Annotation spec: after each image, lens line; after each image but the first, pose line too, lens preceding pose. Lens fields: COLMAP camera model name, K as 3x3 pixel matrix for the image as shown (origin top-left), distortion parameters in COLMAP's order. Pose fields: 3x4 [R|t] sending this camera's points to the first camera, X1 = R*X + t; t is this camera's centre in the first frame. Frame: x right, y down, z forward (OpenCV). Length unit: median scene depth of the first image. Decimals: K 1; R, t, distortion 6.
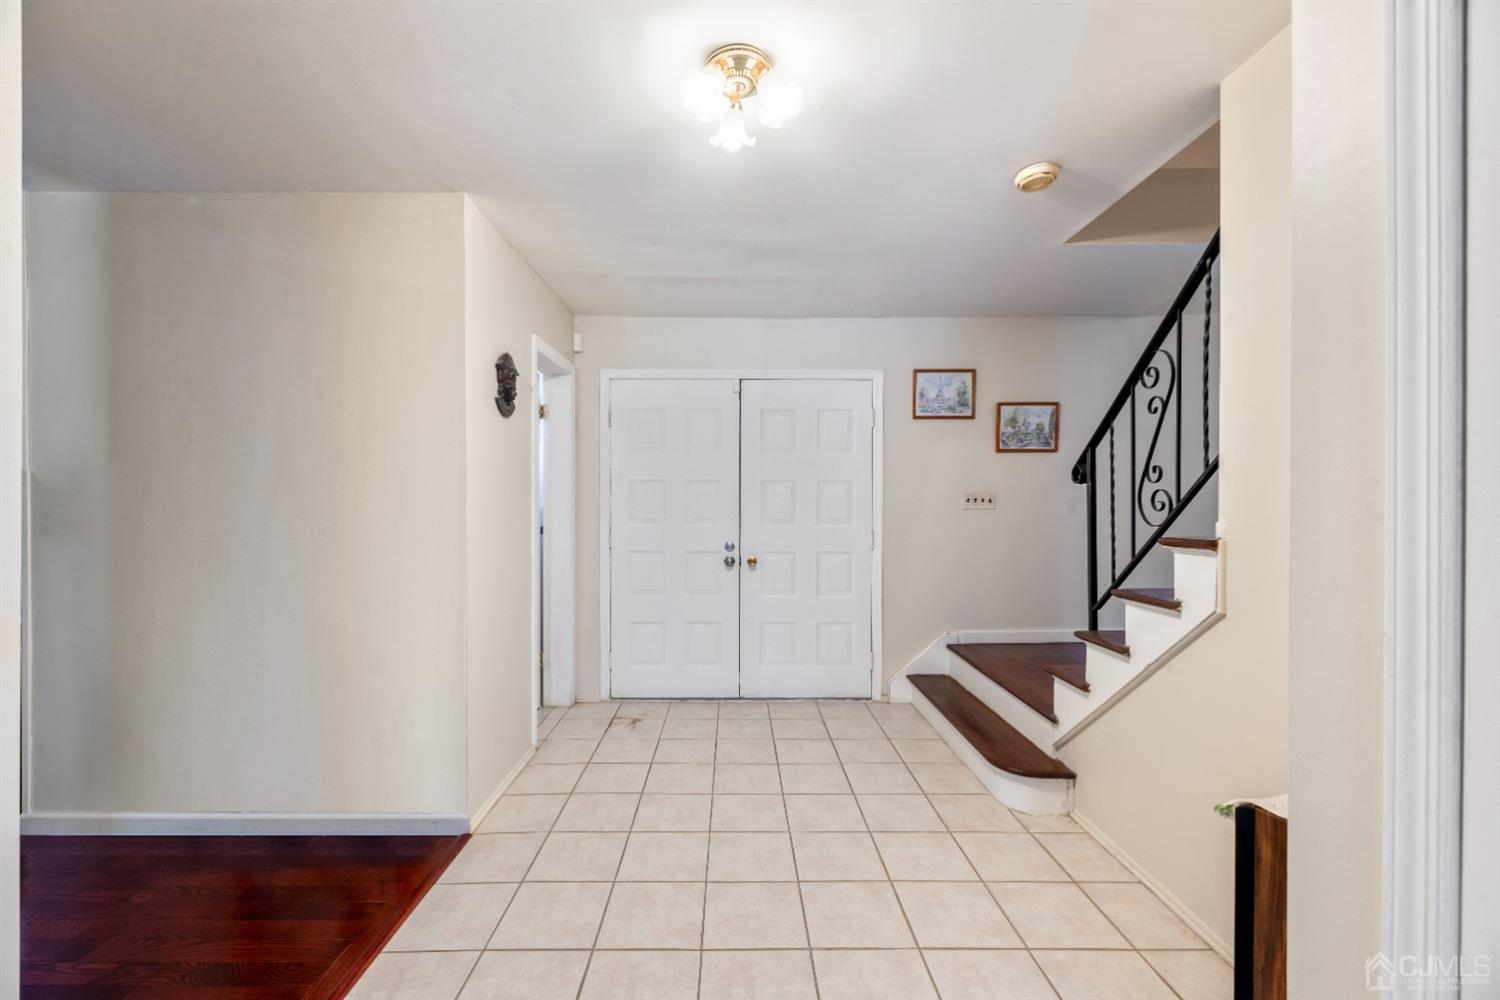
lens RADIAL K [[619.7, 0, 728.9], [0, 619.7, 502.5], [0, 0, 1]] dist [-0.000320, -0.000102]
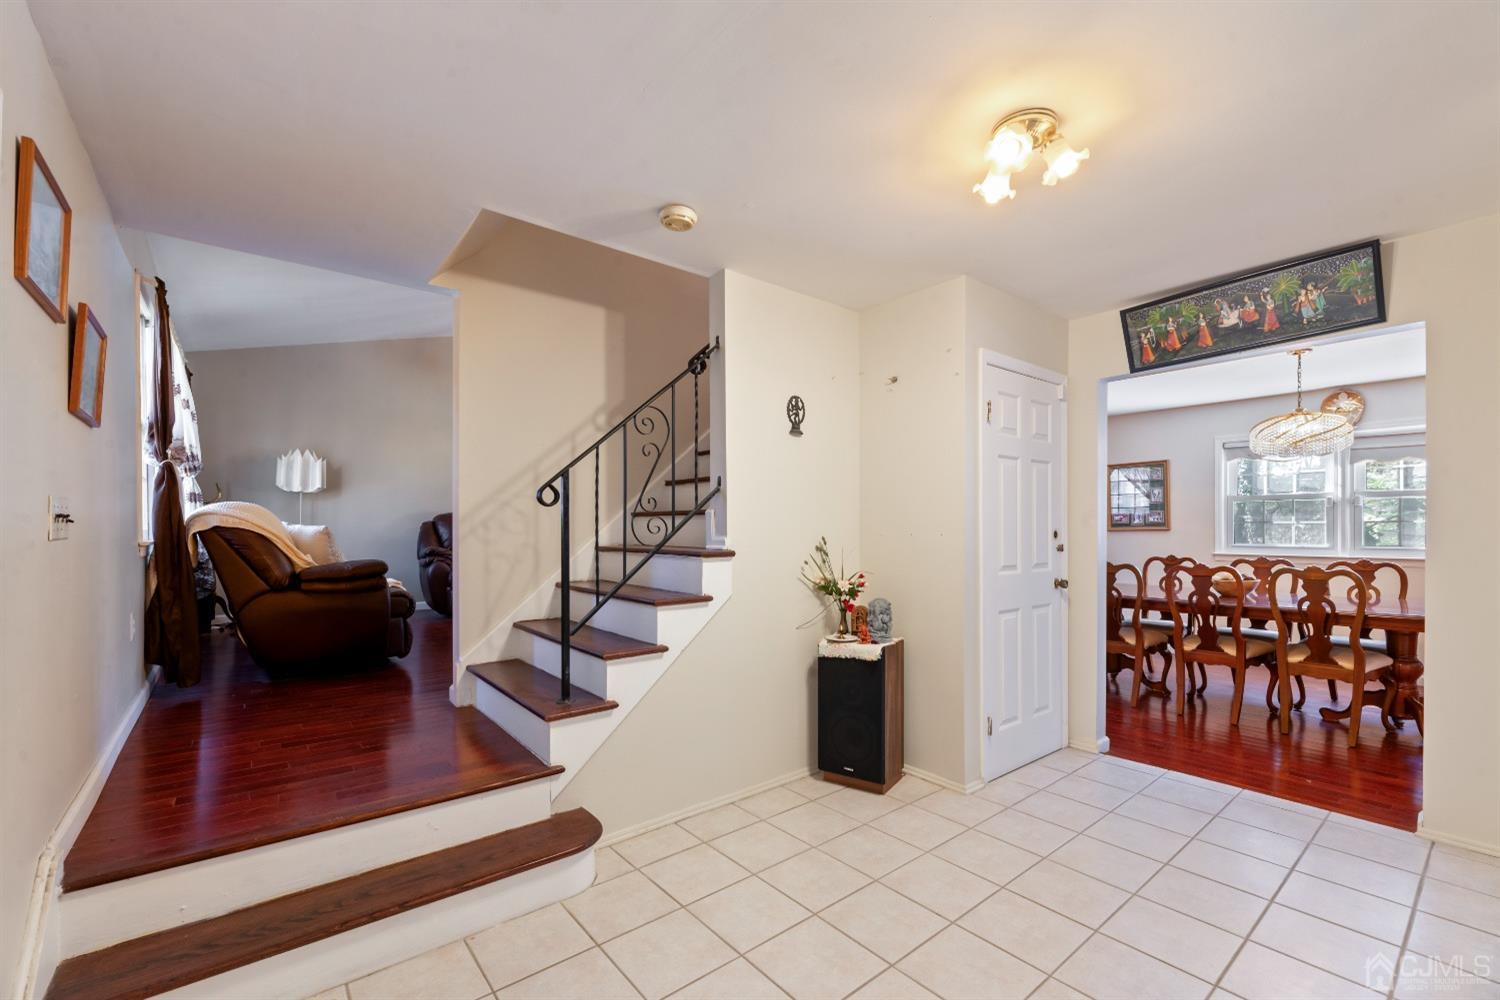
lens RADIAL K [[620.3, 0, 743.5], [0, 620.3, 525.8], [0, 0, 1]] dist [0.000350, -0.000008]
pose [[-0.628573, -0.000368, 0.777751, -0.412482], [-0.004670, 0.999984, -0.003301, 0.000458], [-0.777737, -0.005707, -0.628564, 1.653584]]
